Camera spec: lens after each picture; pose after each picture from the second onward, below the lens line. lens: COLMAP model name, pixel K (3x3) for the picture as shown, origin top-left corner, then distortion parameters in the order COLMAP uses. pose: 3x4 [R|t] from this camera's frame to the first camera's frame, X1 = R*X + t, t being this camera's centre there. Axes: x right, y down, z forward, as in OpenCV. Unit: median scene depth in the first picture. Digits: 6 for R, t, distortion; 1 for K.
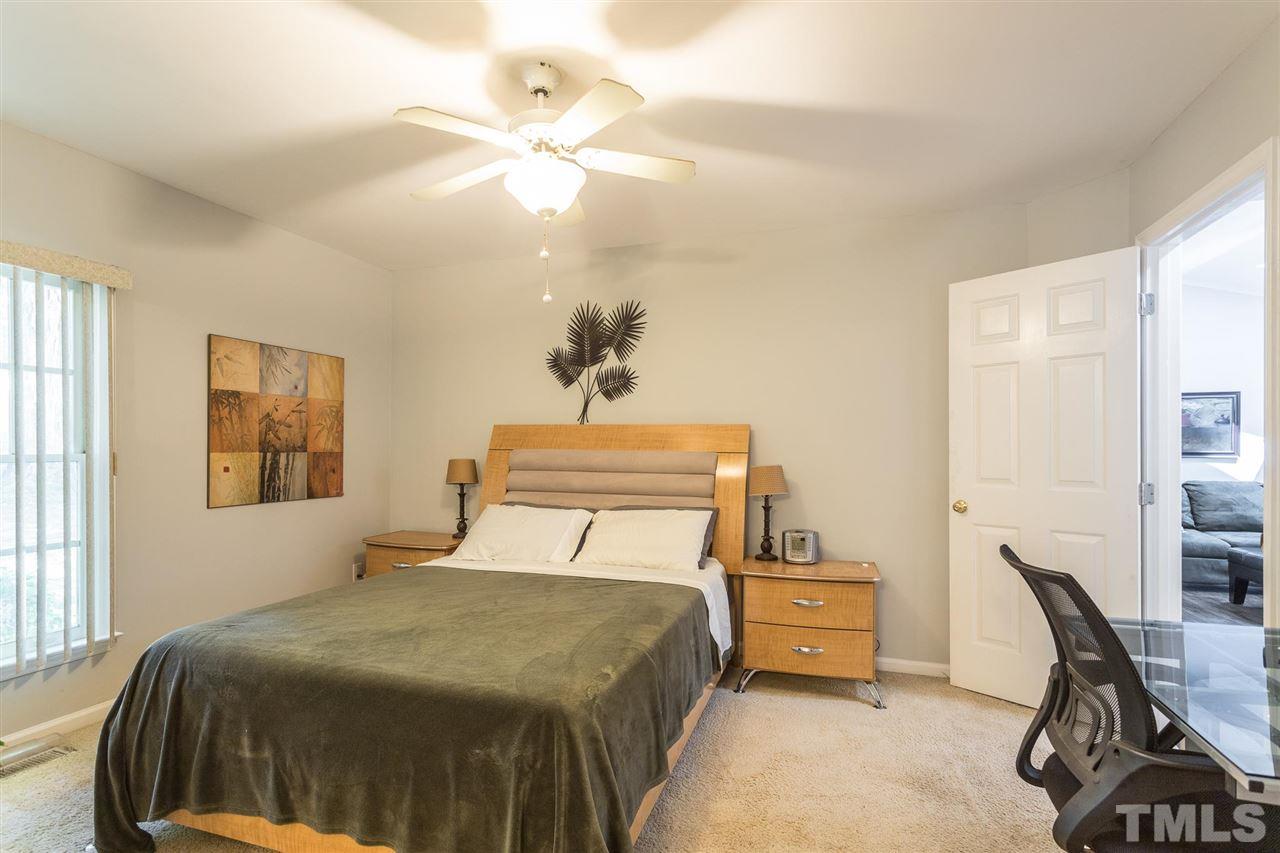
lens RADIAL K [[613.2, 0, 636.0], [0, 613.2, 439.3], [0, 0, 1]] dist [0.001362, 0.003176]
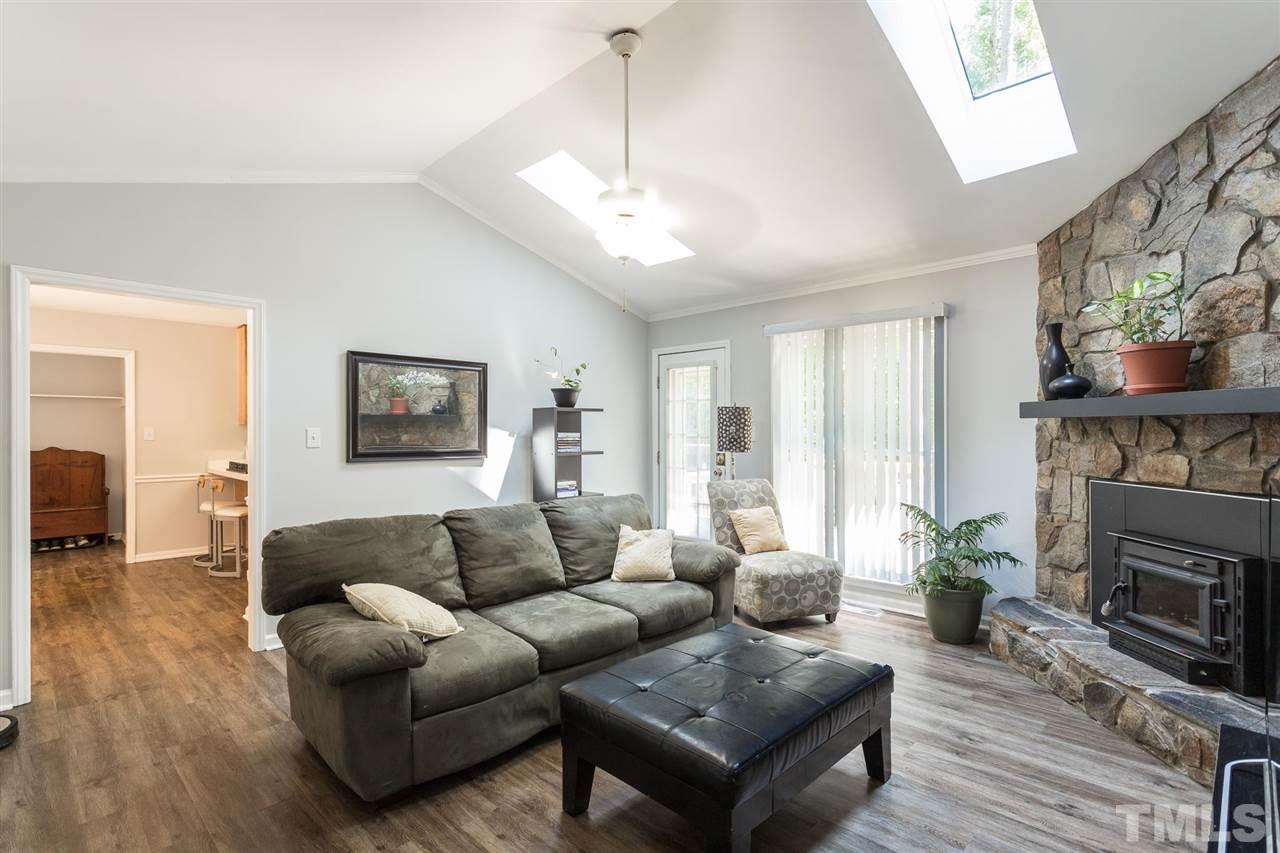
lens RADIAL K [[613.2, 0, 656.2], [0, 613.2, 427.7], [0, 0, 1]] dist [0.001362, 0.003176]
pose [[0.407915, 0.005521, 0.913003, 0.504049], [-0.007223, 0.999970, -0.002819, -0.003419], [-0.912991, -0.005445, 0.407943, 0.644732]]
